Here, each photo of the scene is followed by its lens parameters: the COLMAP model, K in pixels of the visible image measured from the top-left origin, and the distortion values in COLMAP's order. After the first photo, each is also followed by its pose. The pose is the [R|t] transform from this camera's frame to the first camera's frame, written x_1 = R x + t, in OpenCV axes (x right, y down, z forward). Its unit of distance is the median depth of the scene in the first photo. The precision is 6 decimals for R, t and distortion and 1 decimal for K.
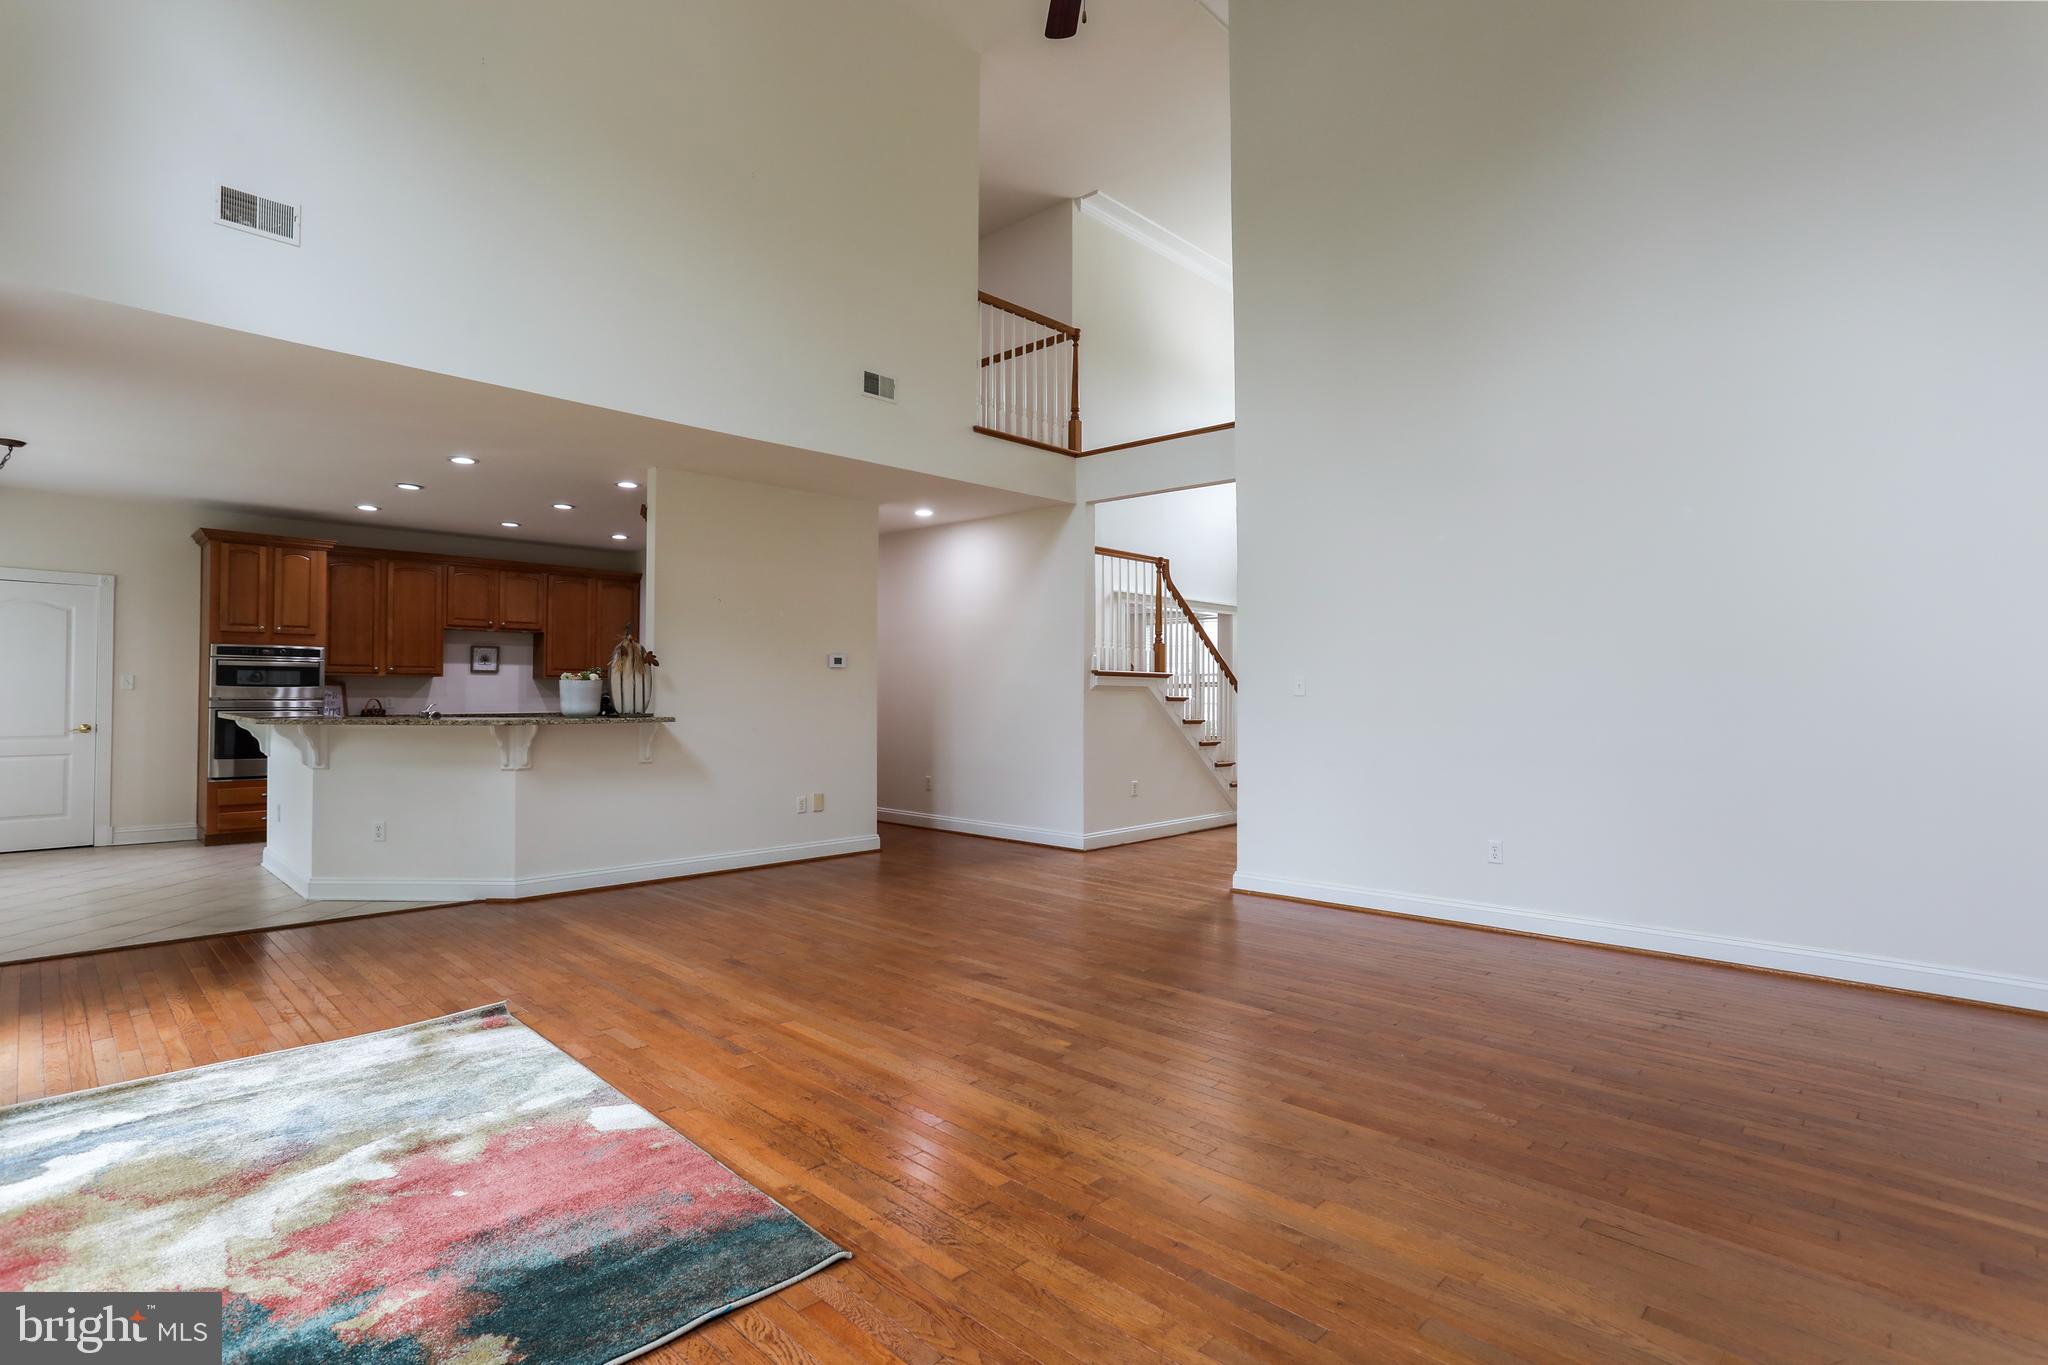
lens RADIAL K [[1004.8, 0, 1024.0], [0, 1004.8, 682.5], [0, 0, 1]] dist [-0.059318, 0.034320]
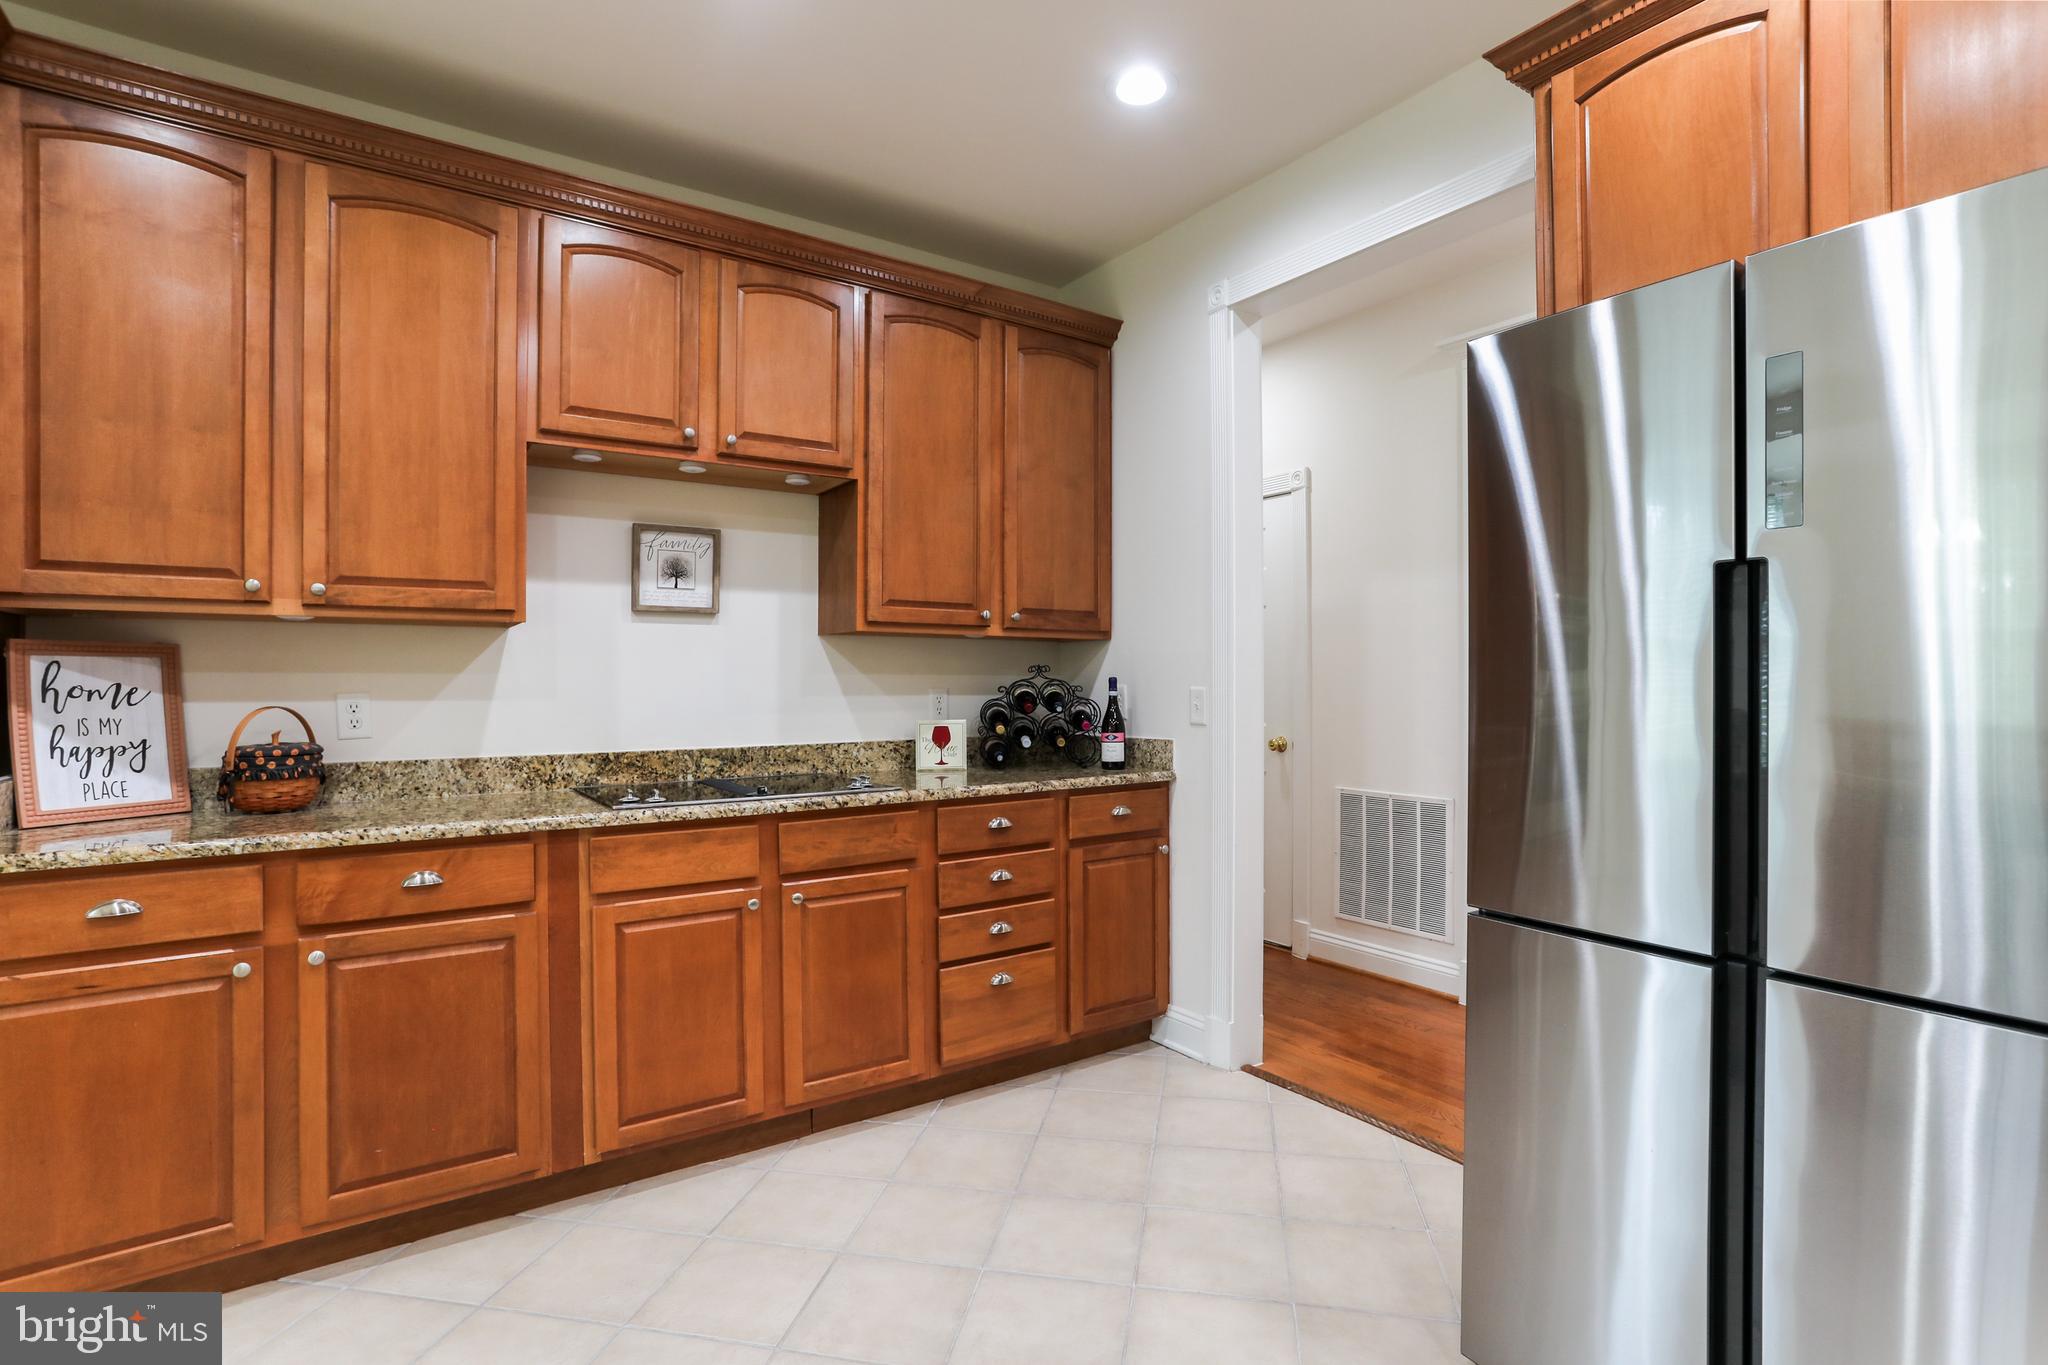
lens RADIAL K [[1004.8, 0, 1024.0], [0, 1004.8, 682.5], [0, 0, 1]] dist [-0.059318, 0.034320]
pose [[0.981528, -0.007000, -0.191192, -0.383177], [0.009269, 0.999897, 0.010978, 0.008793], [0.191095, -0.012547, 0.981491, 0.723164]]
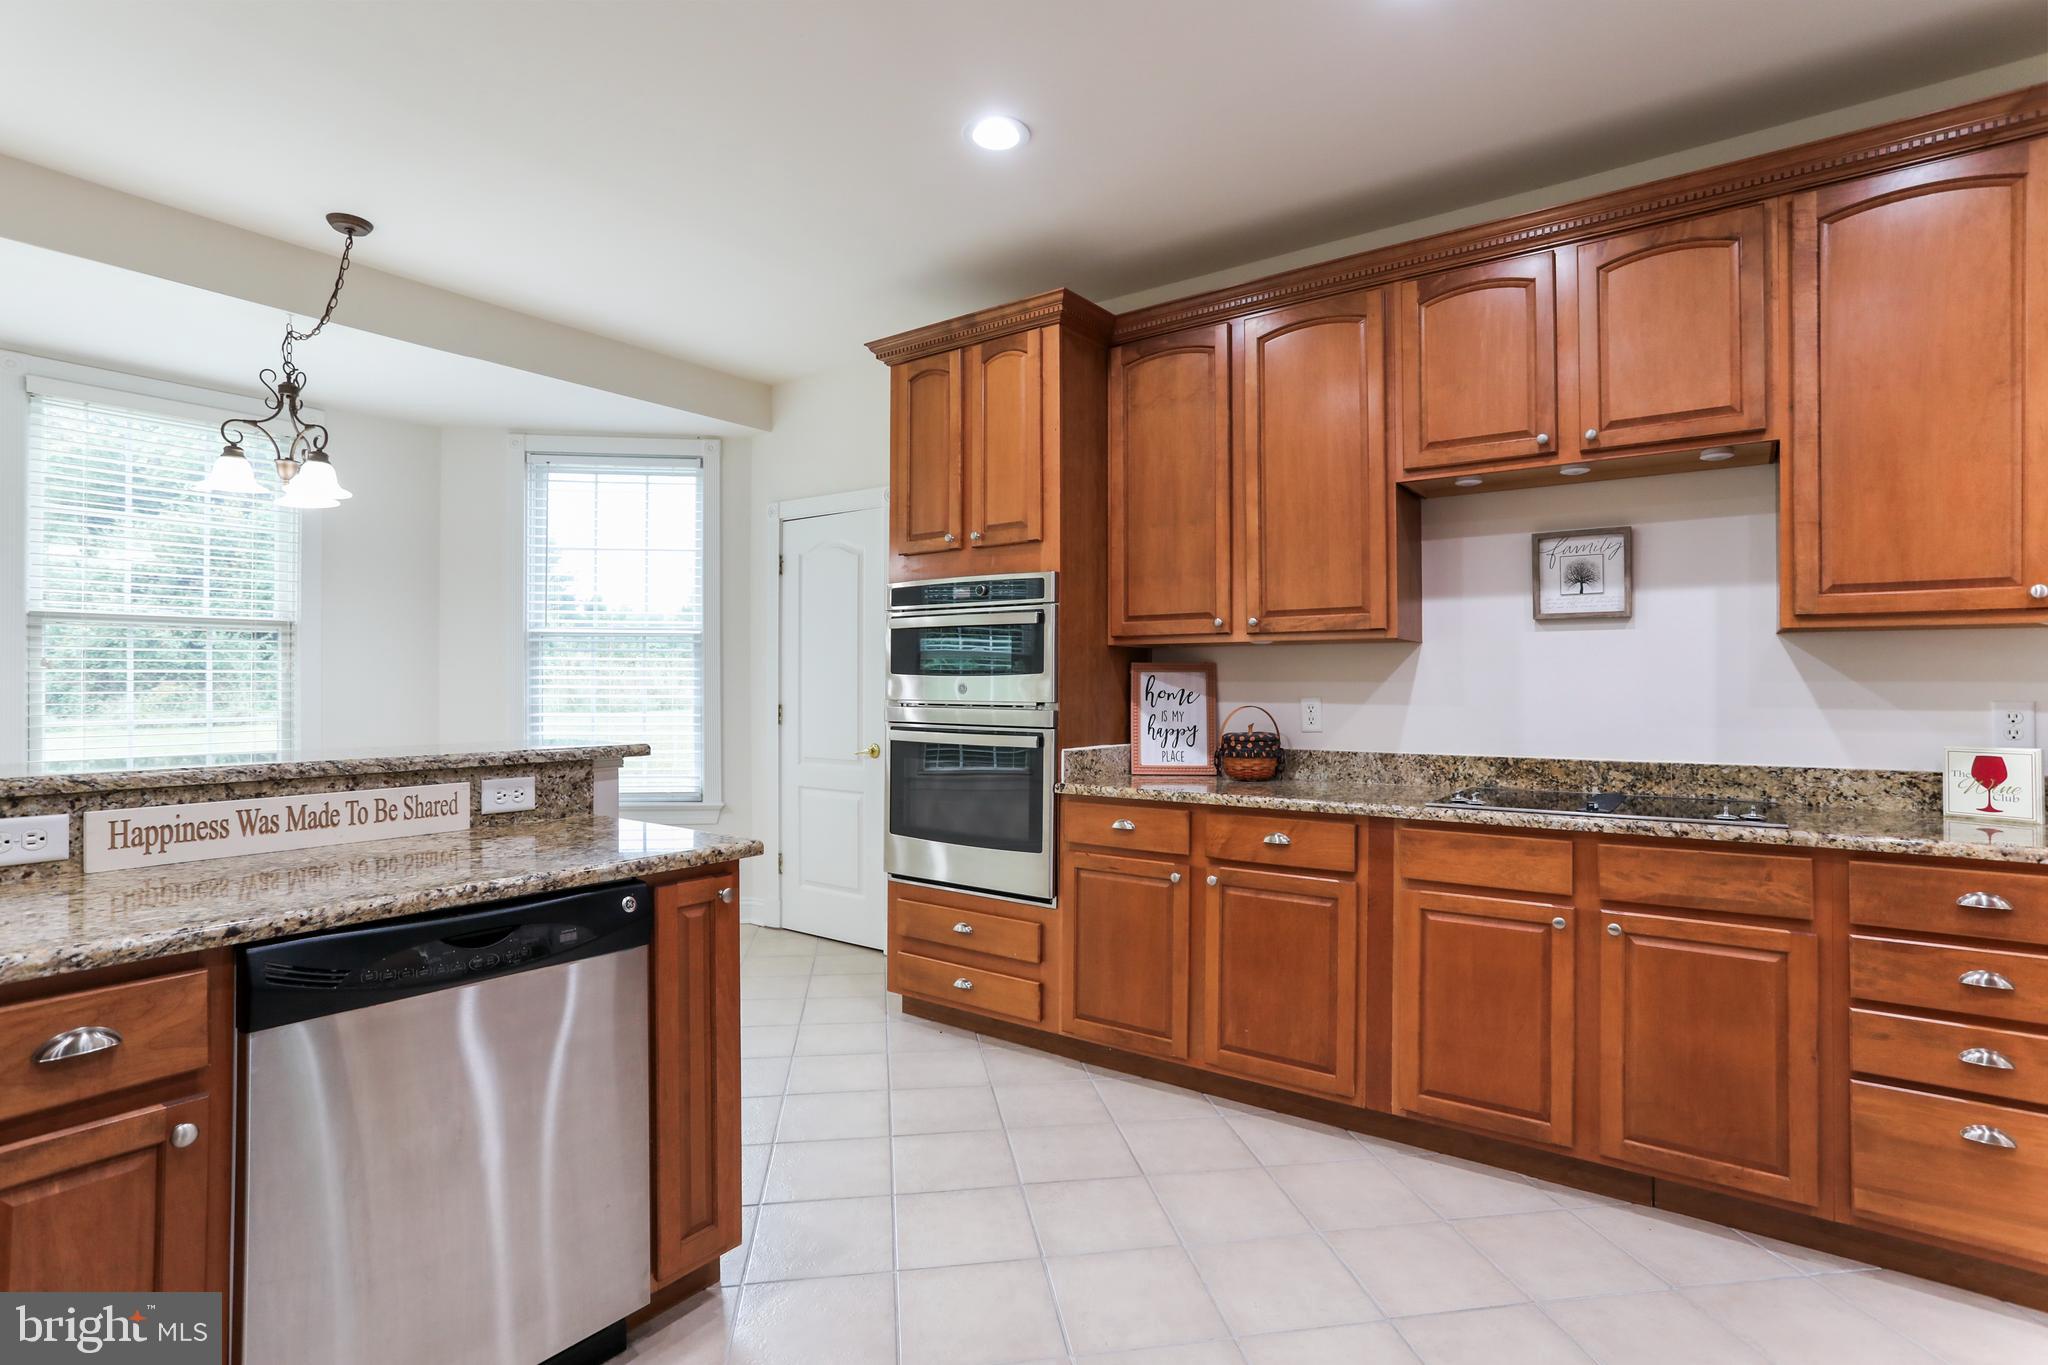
lens RADIAL K [[1004.8, 0, 1024.0], [0, 1004.8, 682.5], [0, 0, 1]] dist [-0.059318, 0.034320]
pose [[0.141041, -0.009624, -0.989957, -0.276049], [0.009356, 0.999921, -0.008388, 0.009663], [0.989960, -0.008079, 0.141120, 0.798396]]
